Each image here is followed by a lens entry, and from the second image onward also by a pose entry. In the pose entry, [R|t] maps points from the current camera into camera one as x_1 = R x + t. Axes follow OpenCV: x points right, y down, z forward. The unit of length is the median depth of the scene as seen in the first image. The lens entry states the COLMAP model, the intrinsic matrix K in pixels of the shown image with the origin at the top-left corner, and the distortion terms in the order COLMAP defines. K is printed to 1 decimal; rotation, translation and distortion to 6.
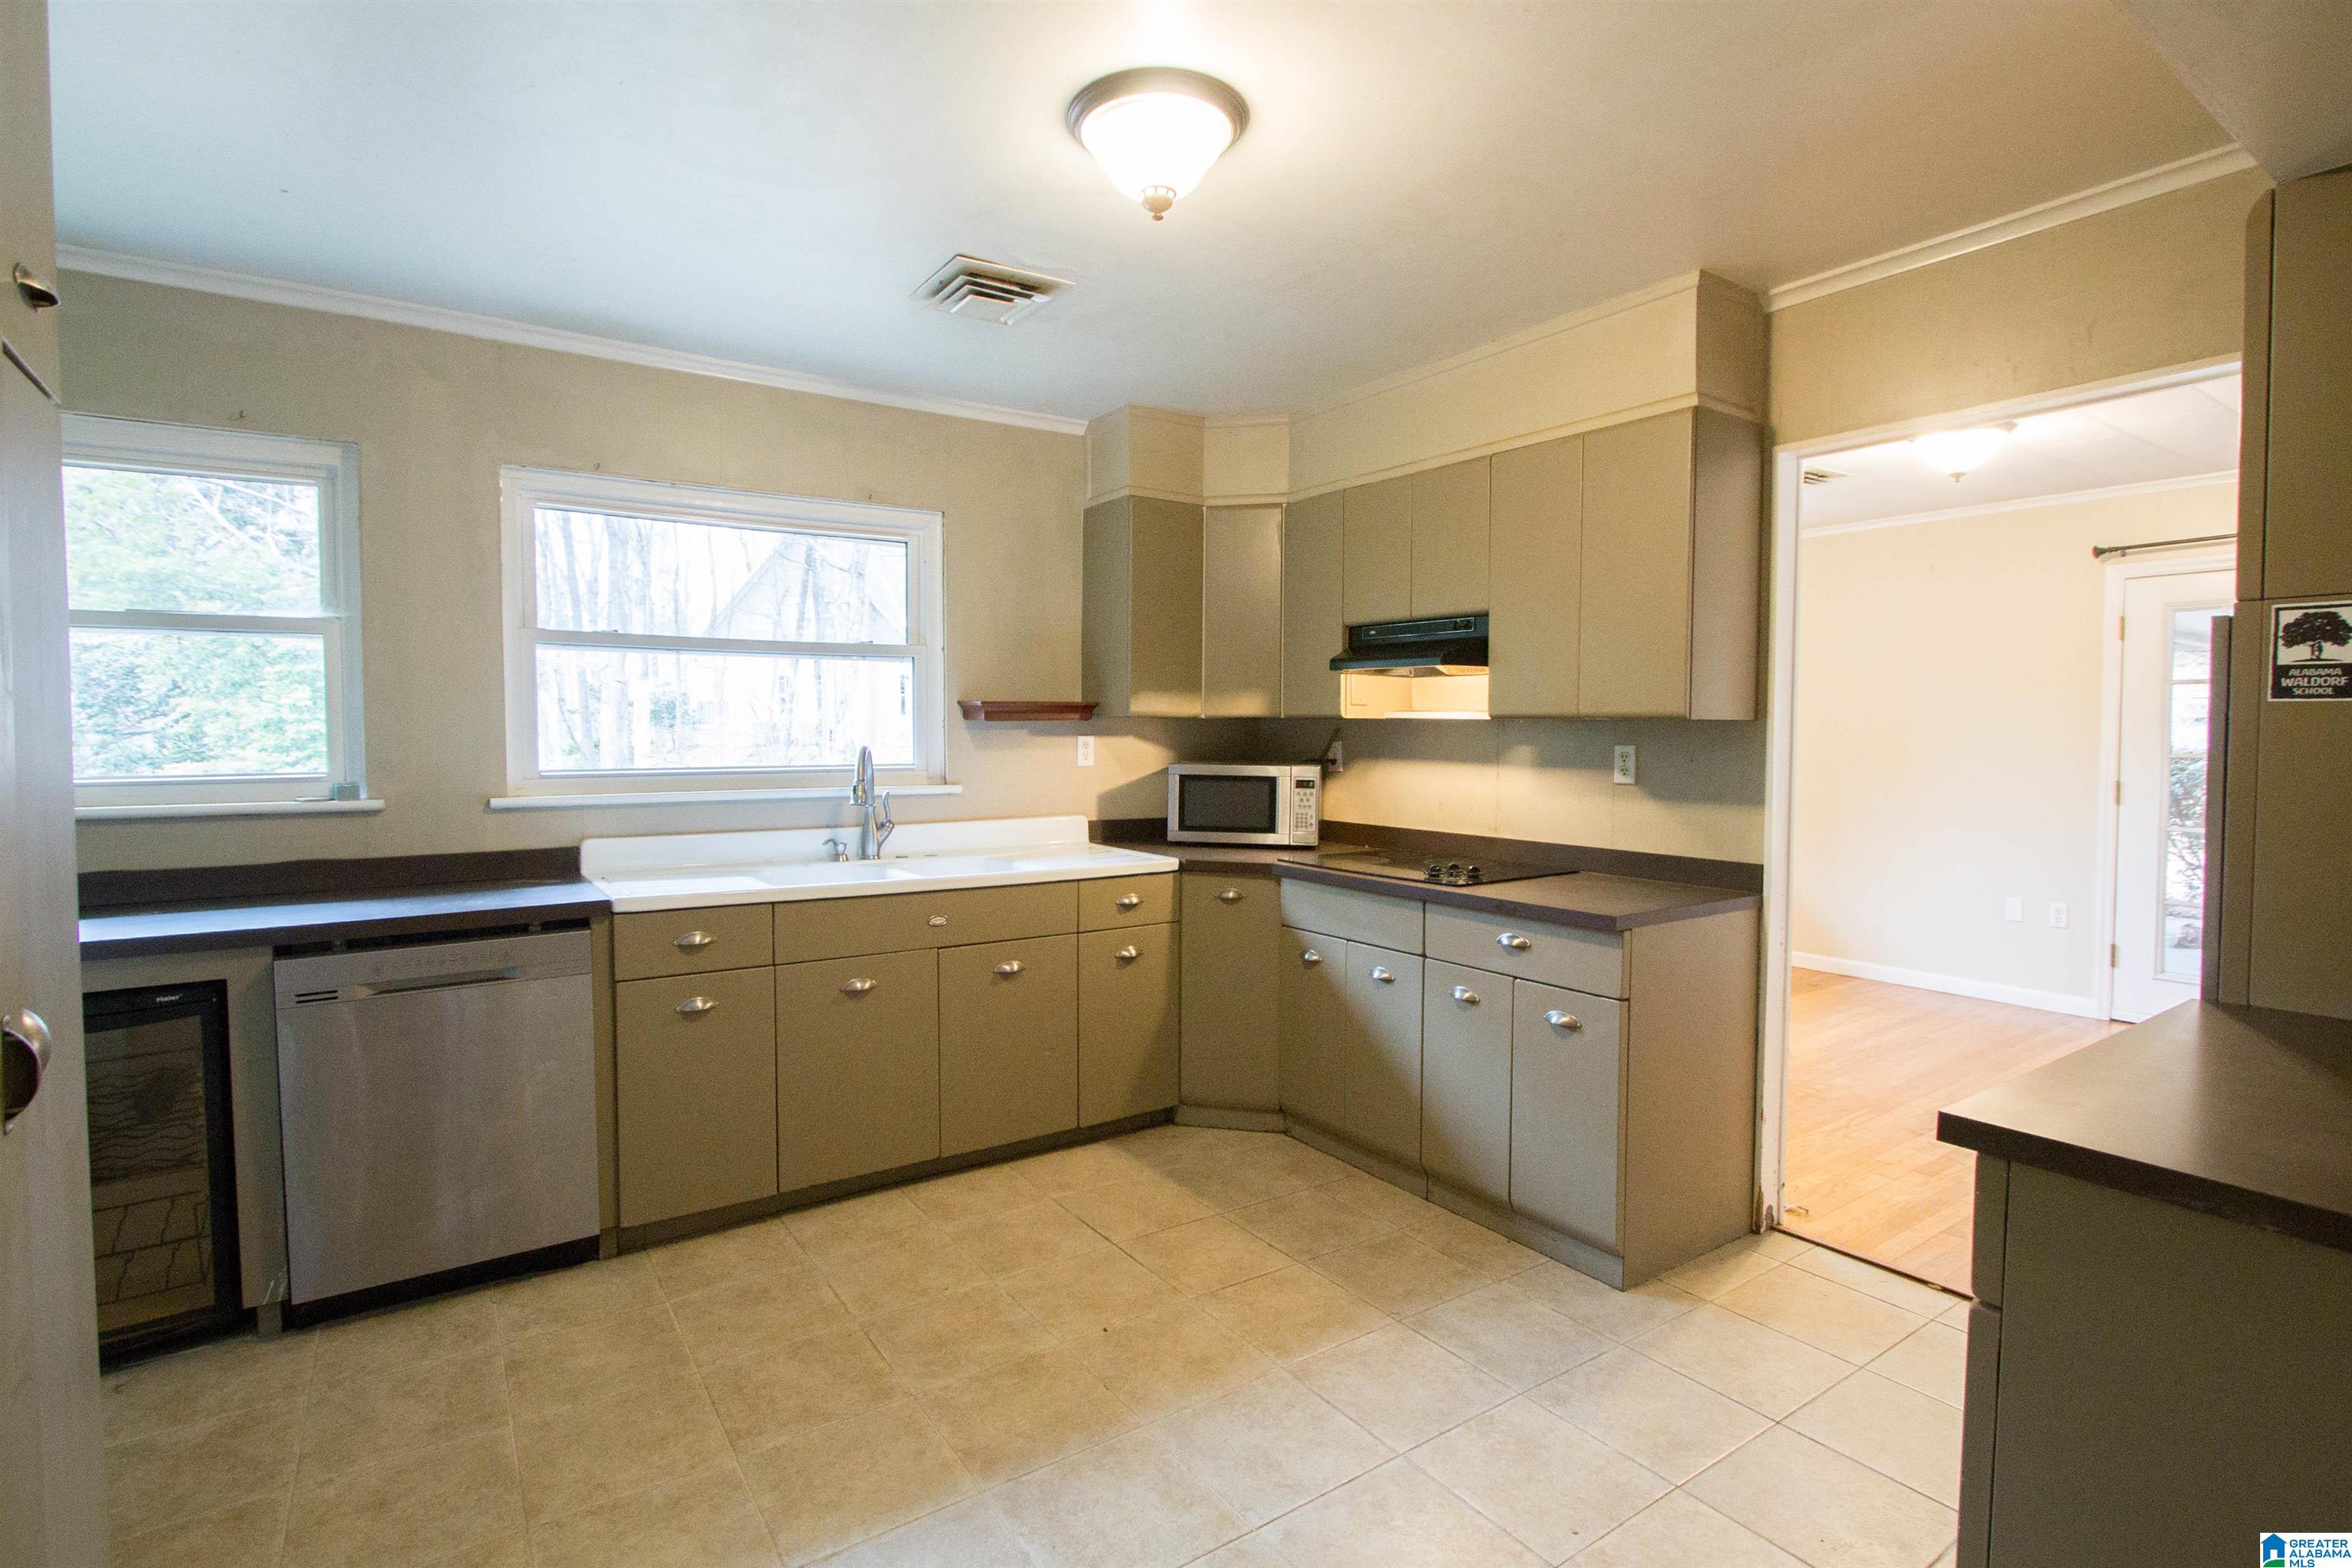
lens RADIAL K [[1091.5, 0, 1174.5], [0, 1091.5, 775.9], [0, 0, 1]] dist [-0.023487, 0.005329]
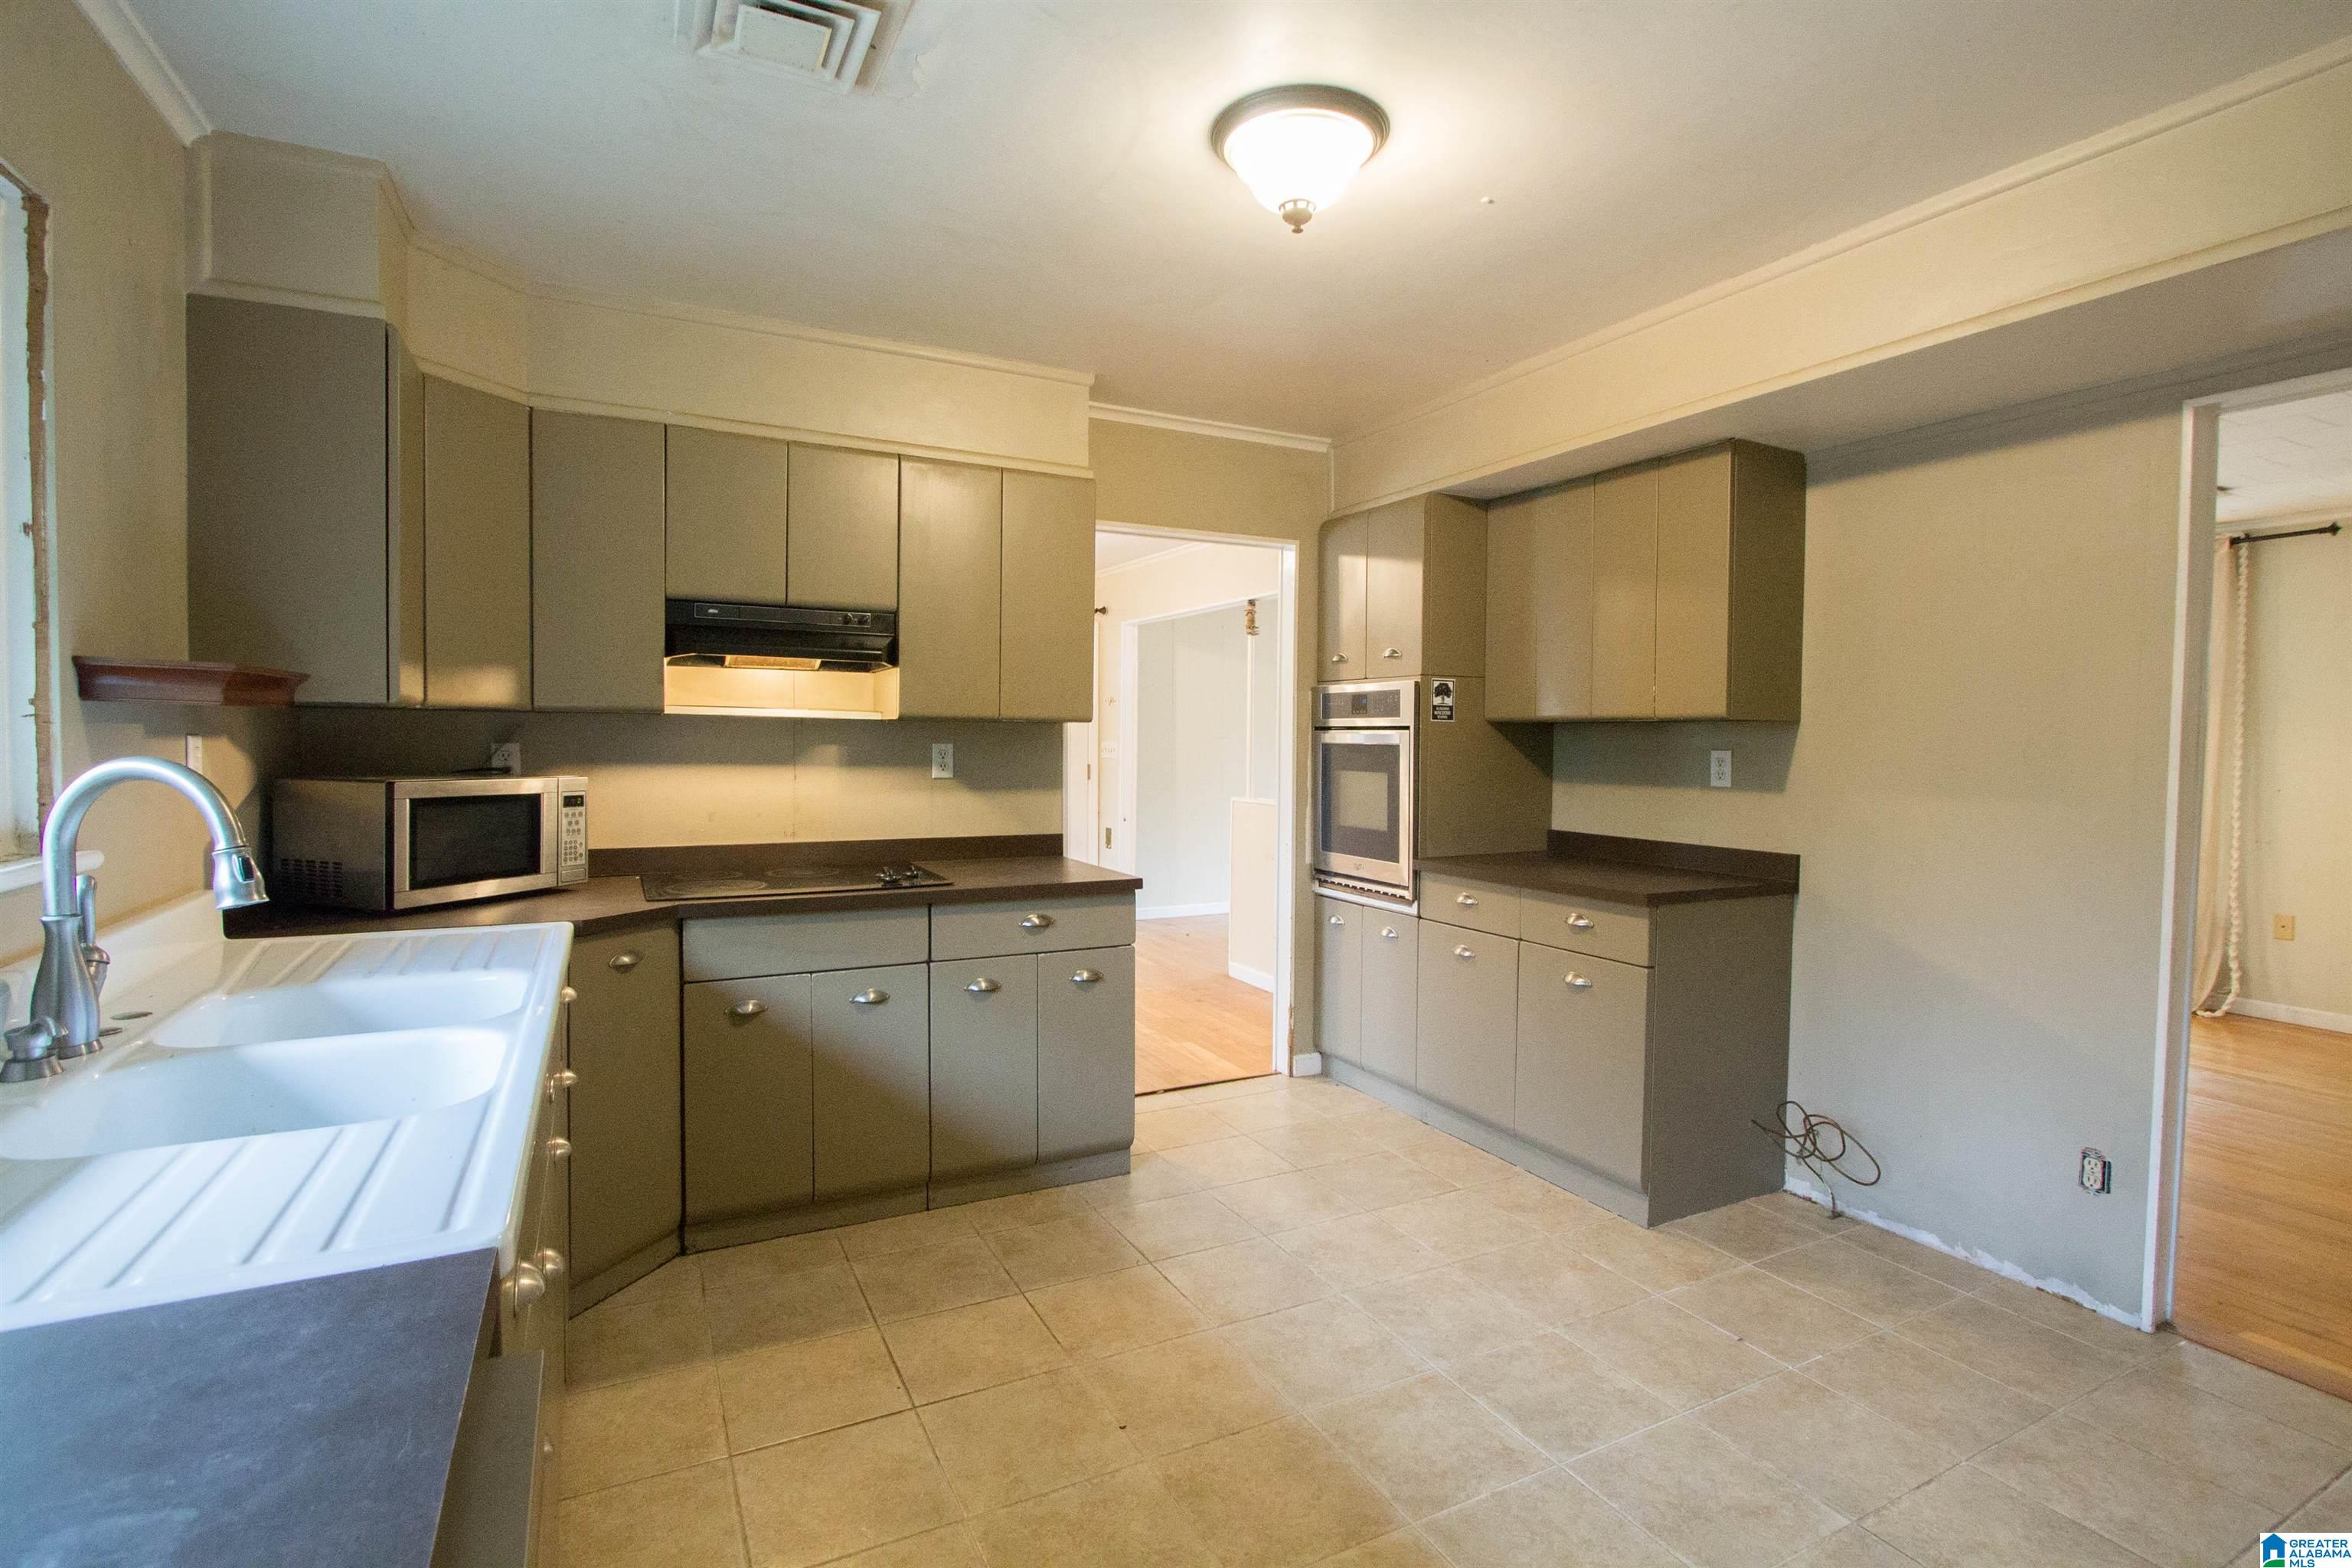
lens RADIAL K [[1091.5, 0, 1131.8], [0, 1091.5, 777.3], [0, 0, 1]] dist [-0.023487, 0.005329]
pose [[0.154646, -0.039096, 0.987196, -0.672071], [0.033829, 0.998840, 0.034258, -0.025677], [-0.987391, 0.028098, 0.155789, 0.636705]]
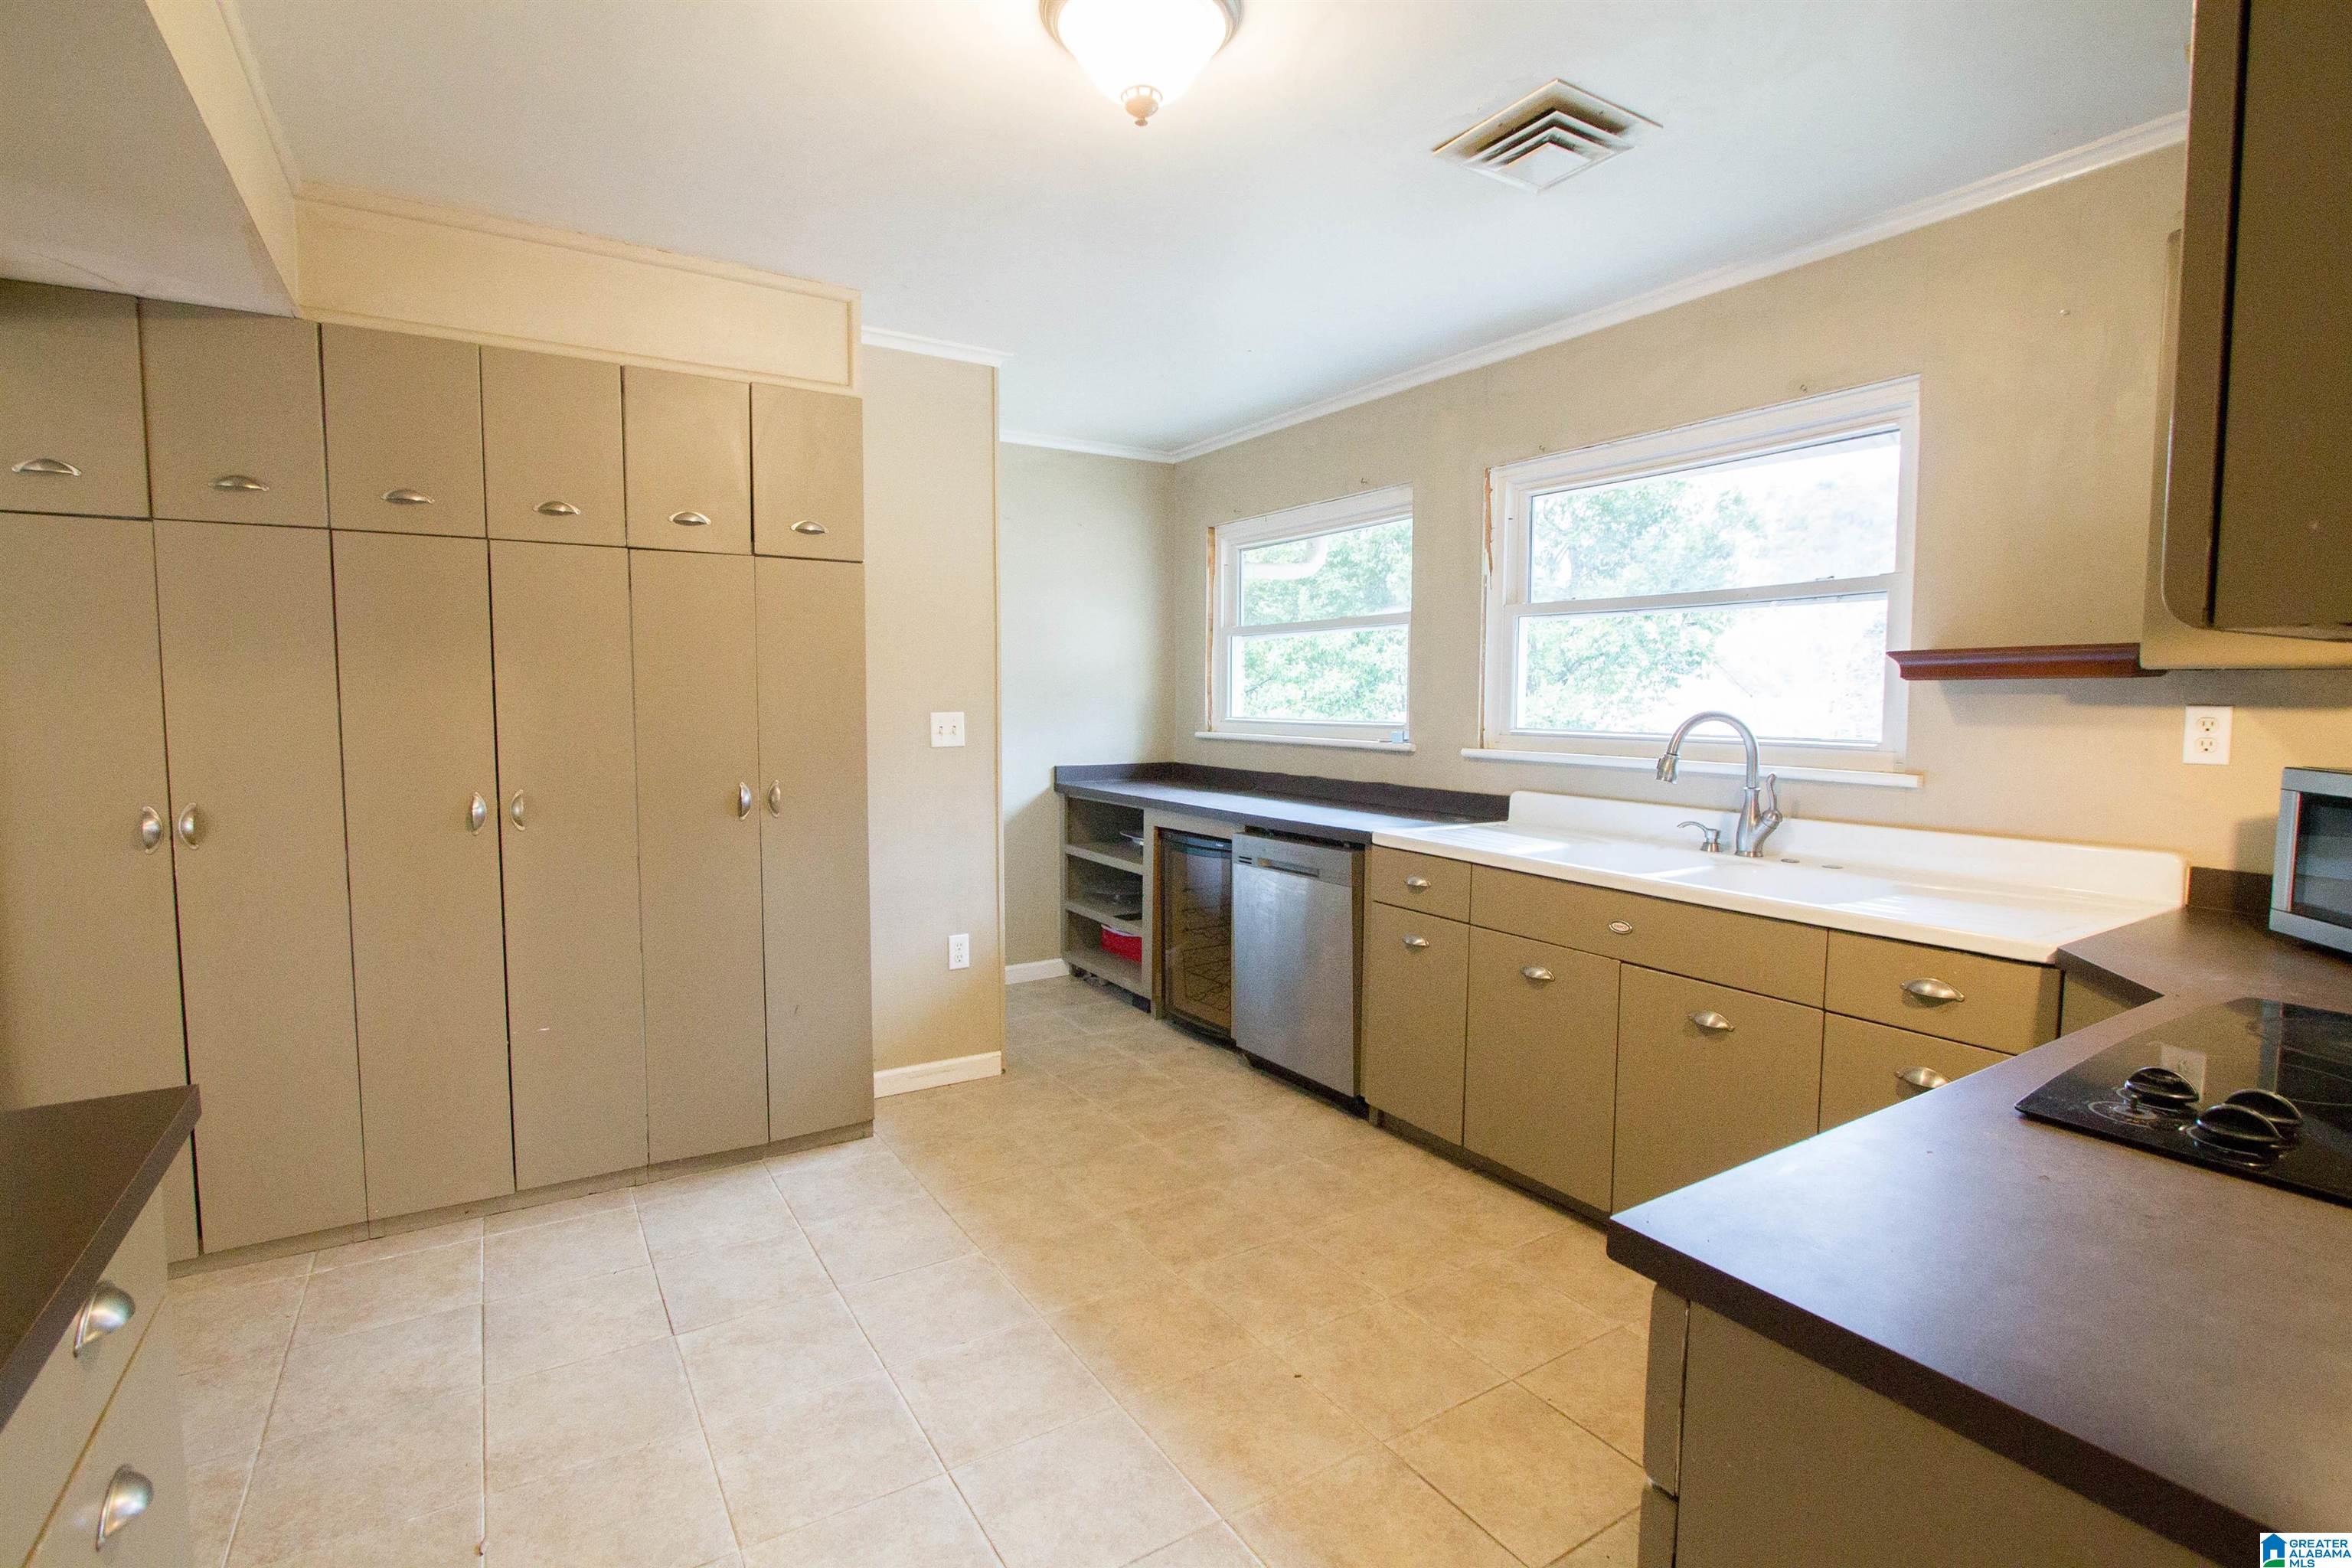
lens RADIAL K [[1091.5, 0, 1181.2], [0, 1091.5, 778.8], [0, 0, 1]] dist [-0.023487, 0.005329]
pose [[-0.015476, 0.076983, -0.996912, 0.581609], [-0.048999, 0.995775, 0.077656, -0.023765], [0.998679, 0.050049, -0.011638, 0.672157]]
